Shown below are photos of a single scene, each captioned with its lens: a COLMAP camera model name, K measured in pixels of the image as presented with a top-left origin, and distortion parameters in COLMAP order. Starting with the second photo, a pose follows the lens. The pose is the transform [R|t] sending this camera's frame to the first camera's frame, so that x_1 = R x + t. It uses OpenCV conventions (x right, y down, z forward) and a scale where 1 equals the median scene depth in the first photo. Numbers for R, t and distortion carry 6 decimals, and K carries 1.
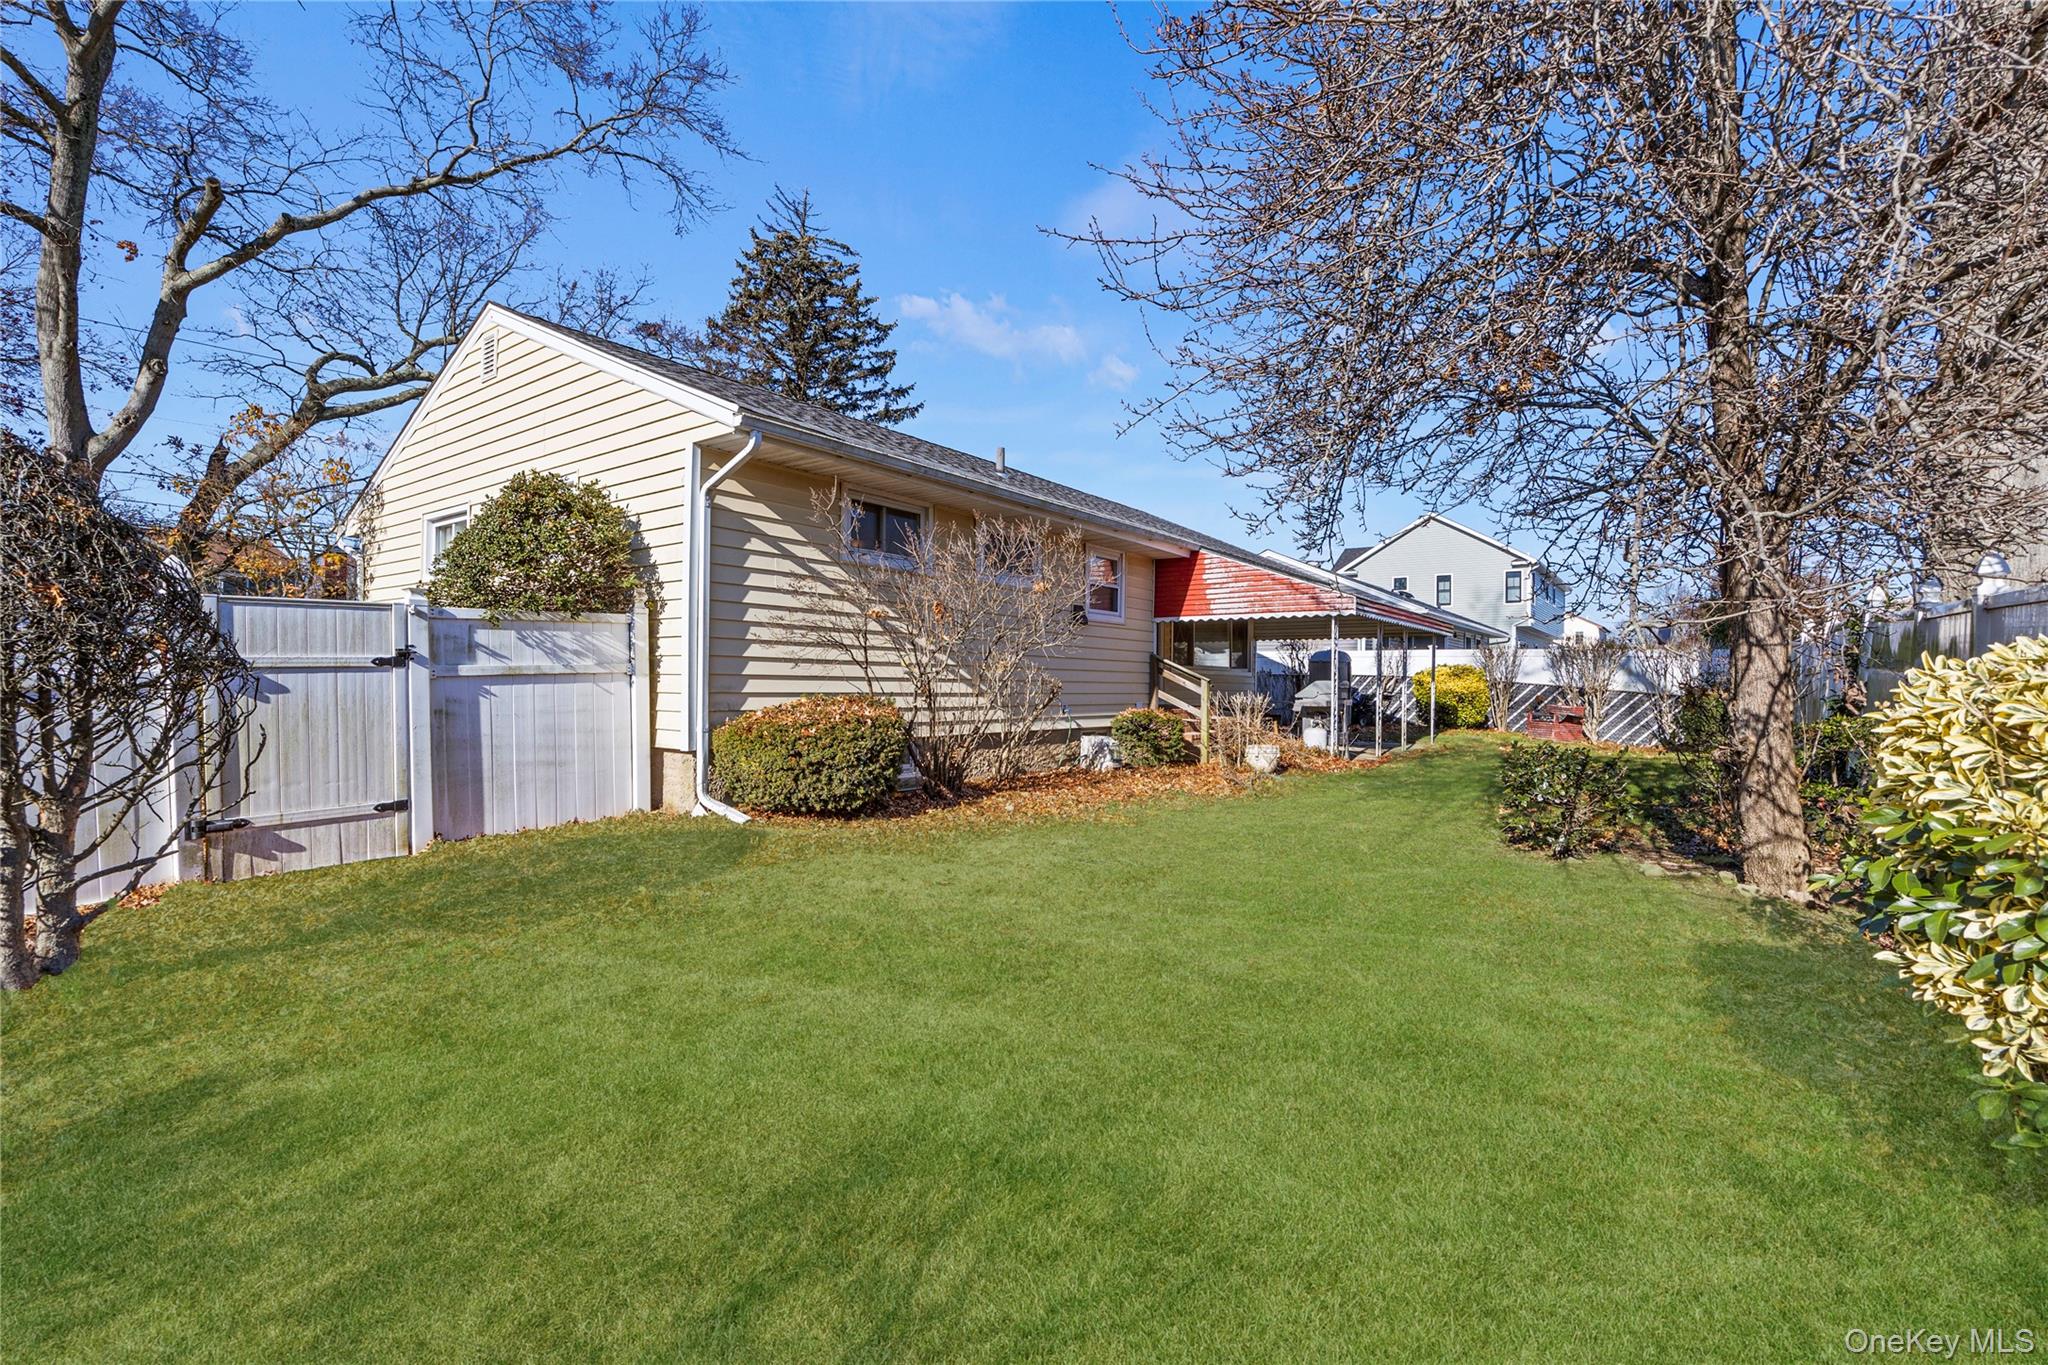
lens RADIAL K [[908.4, 0, 1020.8], [0, 908.4, 683.8], [0, 0, 1]] dist [0.000594, -0.000074]
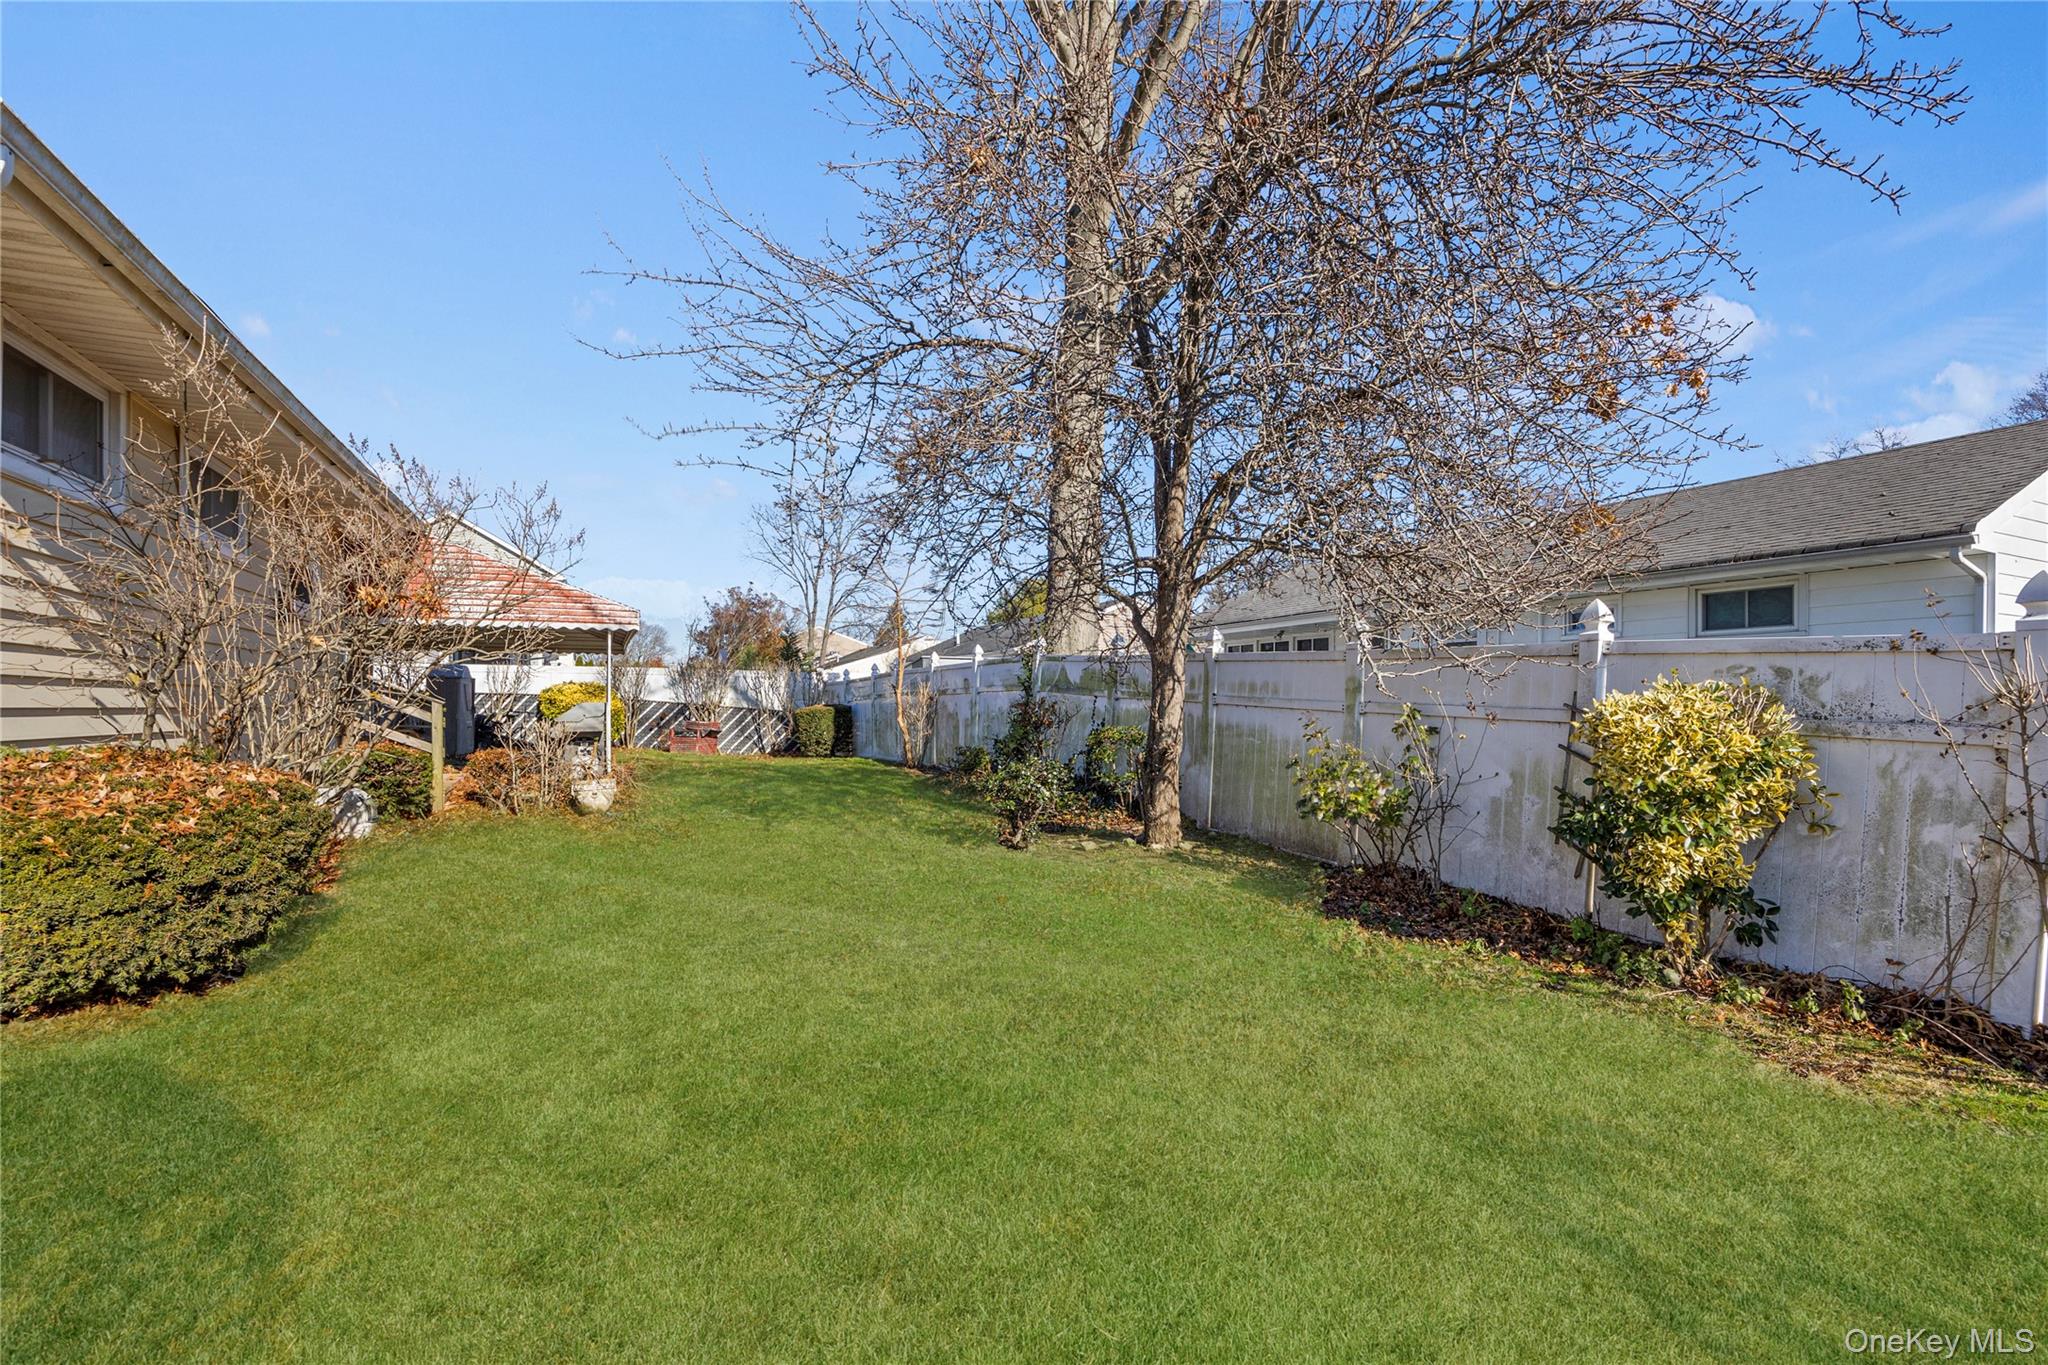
lens RADIAL K [[908.4, 0, 1021.3], [0, 908.4, 691.7], [0, 0, 1]] dist [0.000594, -0.000074]
pose [[0.482495, 0.000544, 0.875899, -0.232951], [0.004879, 0.999983, -0.003309, -0.008123], [-0.875885, 0.005870, 0.482483, 0.192562]]
